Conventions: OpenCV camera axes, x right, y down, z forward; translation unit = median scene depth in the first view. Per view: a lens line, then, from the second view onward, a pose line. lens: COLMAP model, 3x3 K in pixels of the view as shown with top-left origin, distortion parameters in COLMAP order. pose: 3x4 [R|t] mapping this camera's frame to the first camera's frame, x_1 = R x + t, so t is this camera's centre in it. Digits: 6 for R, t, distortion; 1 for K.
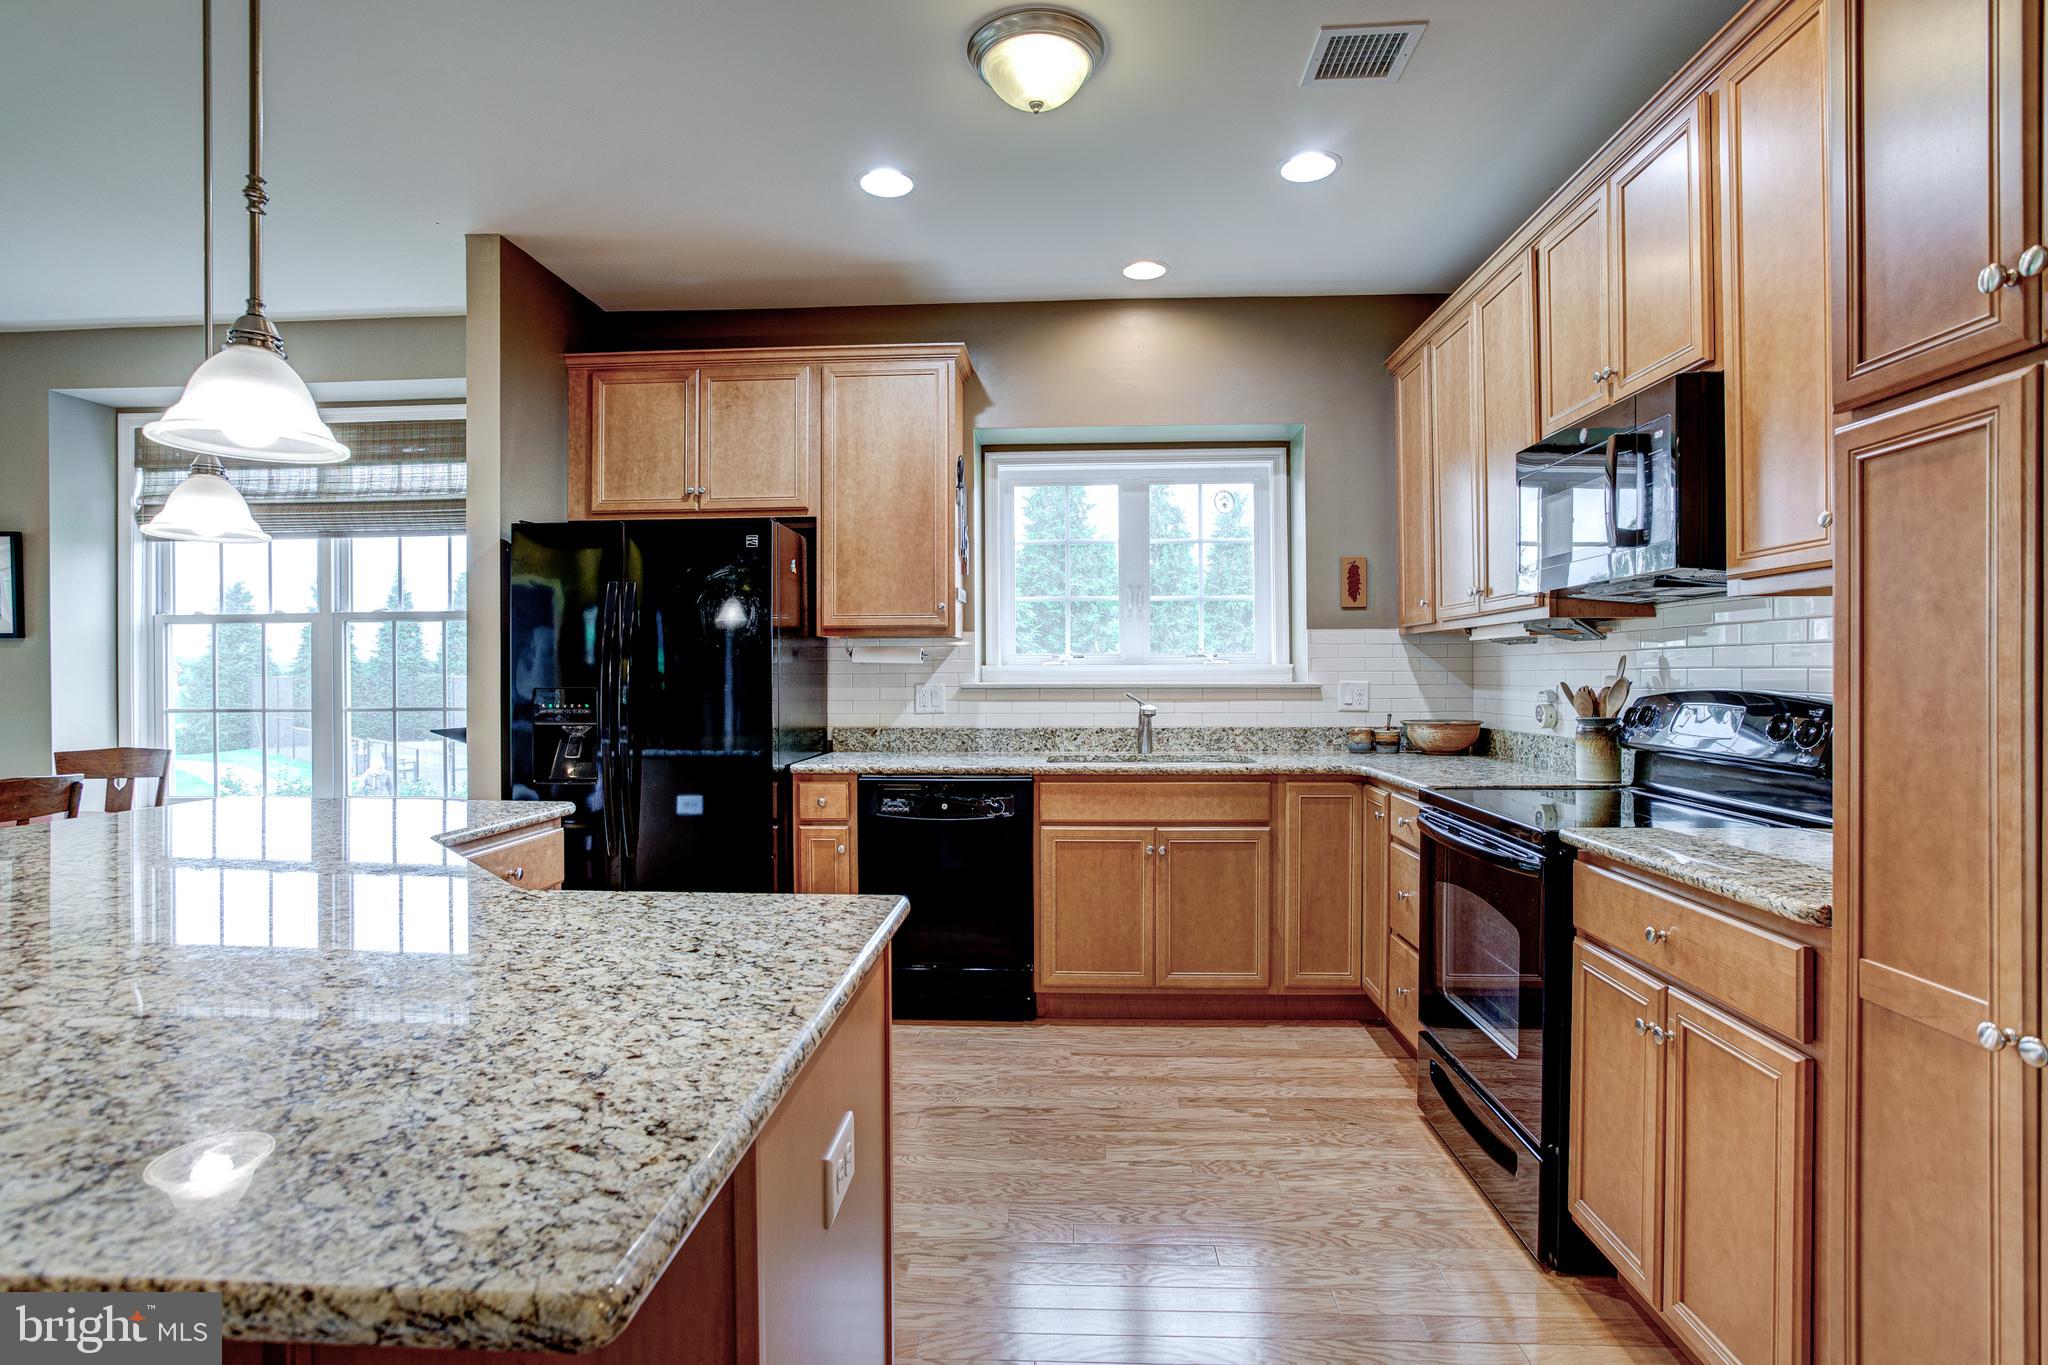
lens RADIAL K [[1017.6, 0, 1031.8], [0, 1017.6, 666.6], [0, 0, 1]] dist [-0.044455, 0.019141]
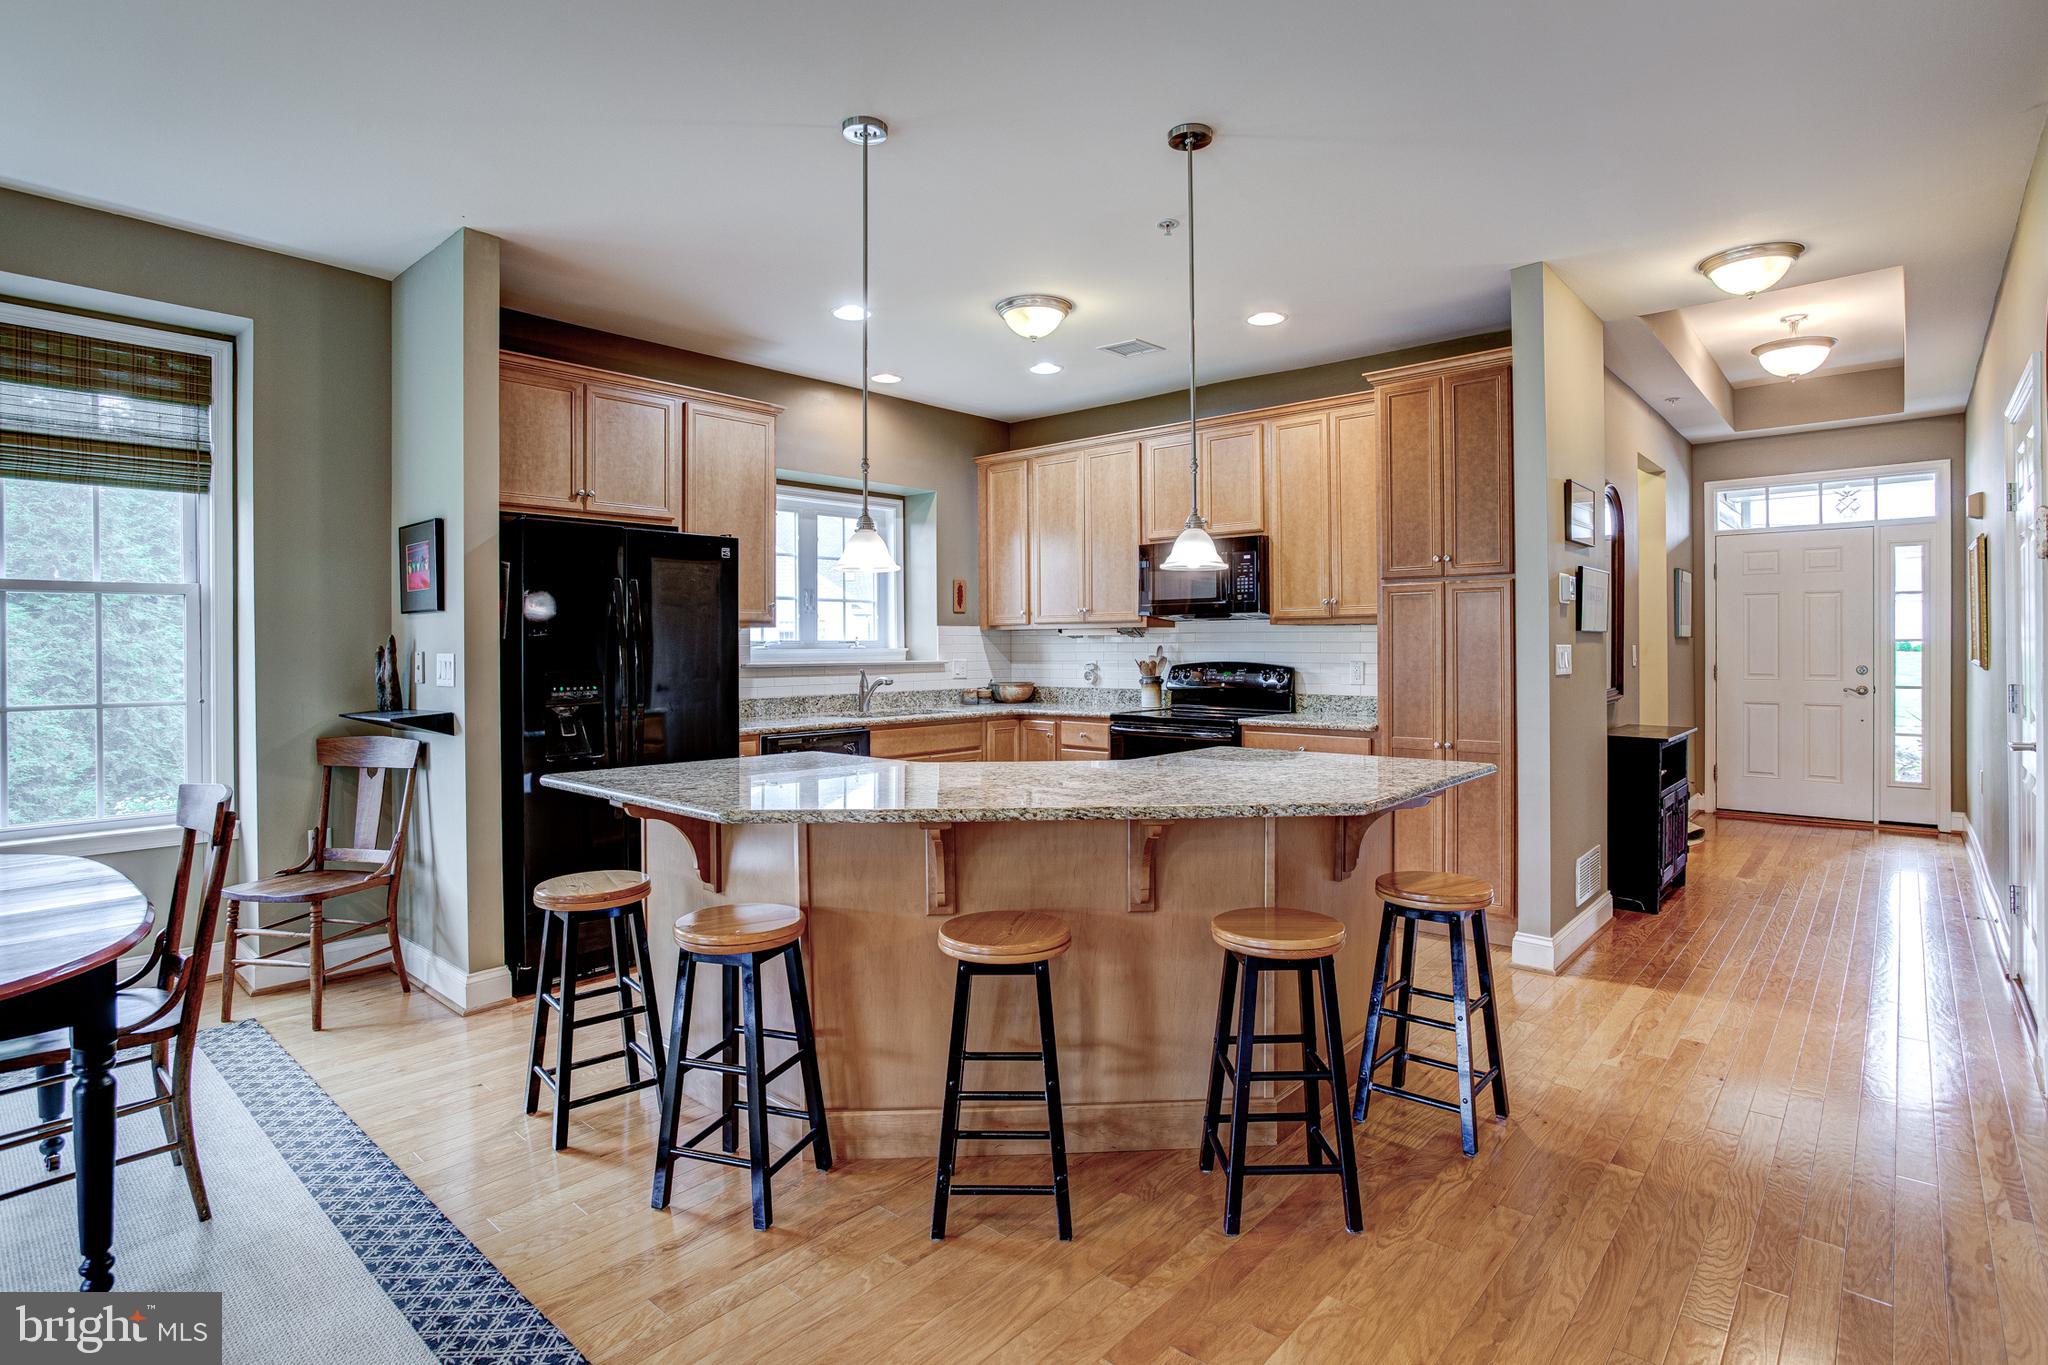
lens RADIAL K [[1017.6, 0, 1027.8], [0, 1017.6, 647.9], [0, 0, 1]] dist [-0.044455, 0.019141]
pose [[0.625366, -0.000879, 0.780331, -0.852792], [-0.003207, 0.999988, 0.003696, -0.009401], [-0.780325, -0.004814, 0.625356, -0.071603]]
